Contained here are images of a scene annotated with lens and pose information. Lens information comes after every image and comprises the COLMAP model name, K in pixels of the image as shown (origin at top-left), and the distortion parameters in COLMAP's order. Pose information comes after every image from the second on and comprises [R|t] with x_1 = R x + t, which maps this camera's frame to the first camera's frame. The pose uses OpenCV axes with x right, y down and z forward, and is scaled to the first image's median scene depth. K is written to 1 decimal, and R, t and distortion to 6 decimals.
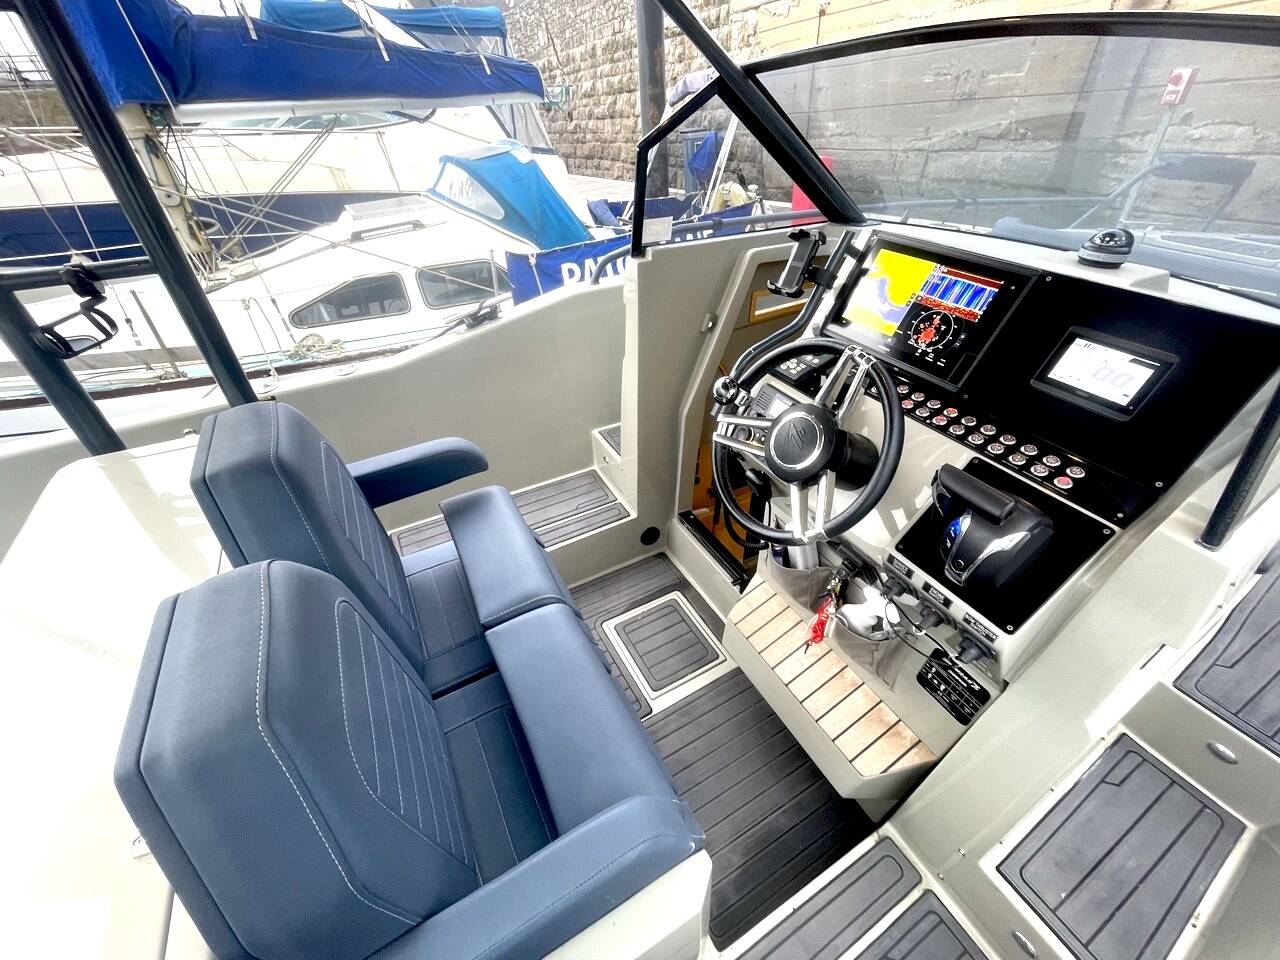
lens RADIAL K [[505.3, 0, 640.0], [0, 505.3, 483.2], [0, 0, 1]] dist [-0.001089, -0.000154]
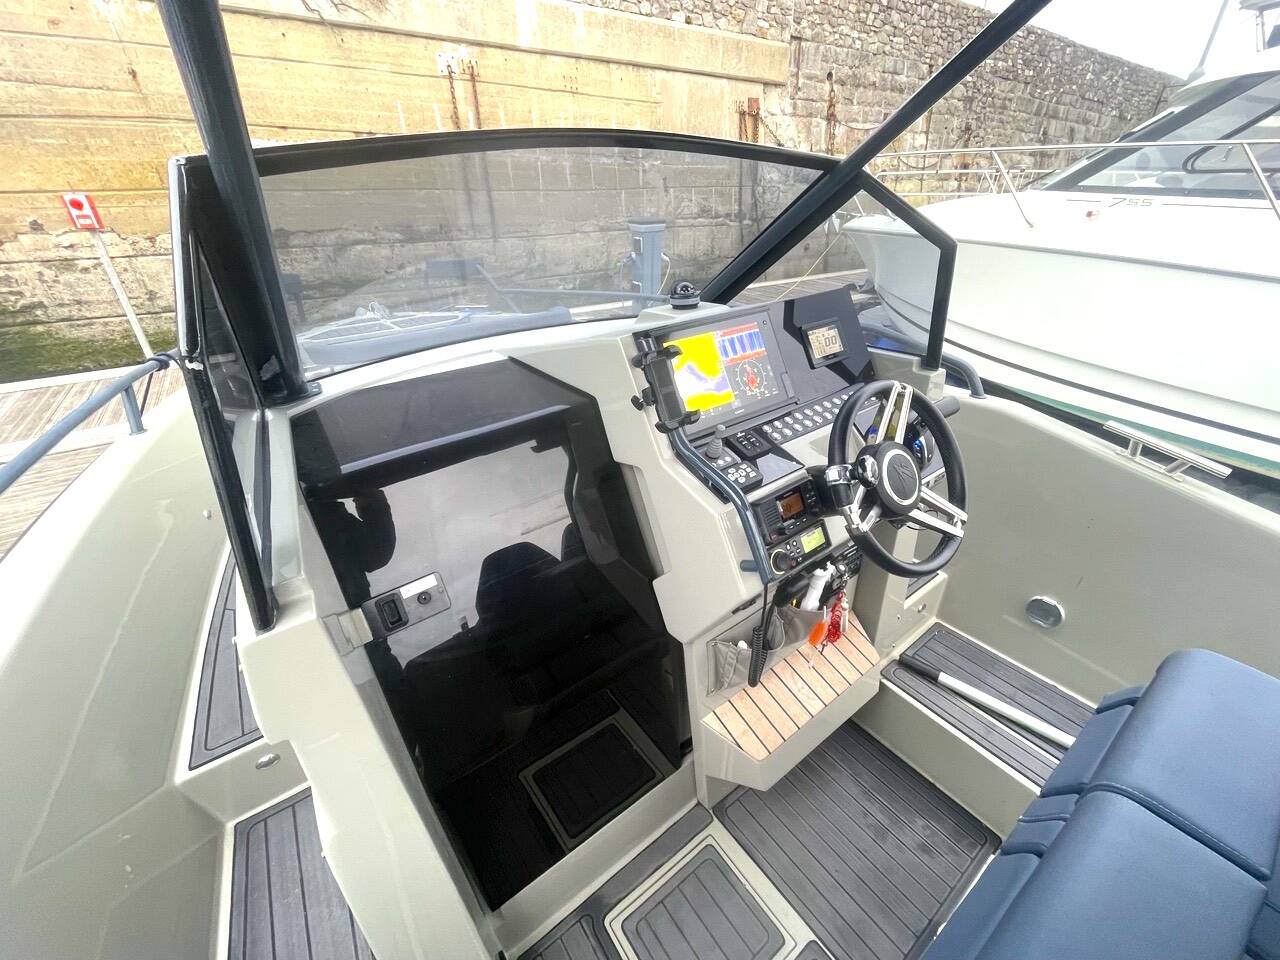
lens RADIAL K [[505.3, 0, 640.0], [0, 505.3, 483.2], [0, 0, 1]] dist [-0.001089, -0.000154]
pose [[-0.126418, -0.462058, 0.877793, -0.267301], [0.639352, 0.638623, 0.428240, -0.431539], [-0.758451, 0.615356, 0.214684, 0.587351]]
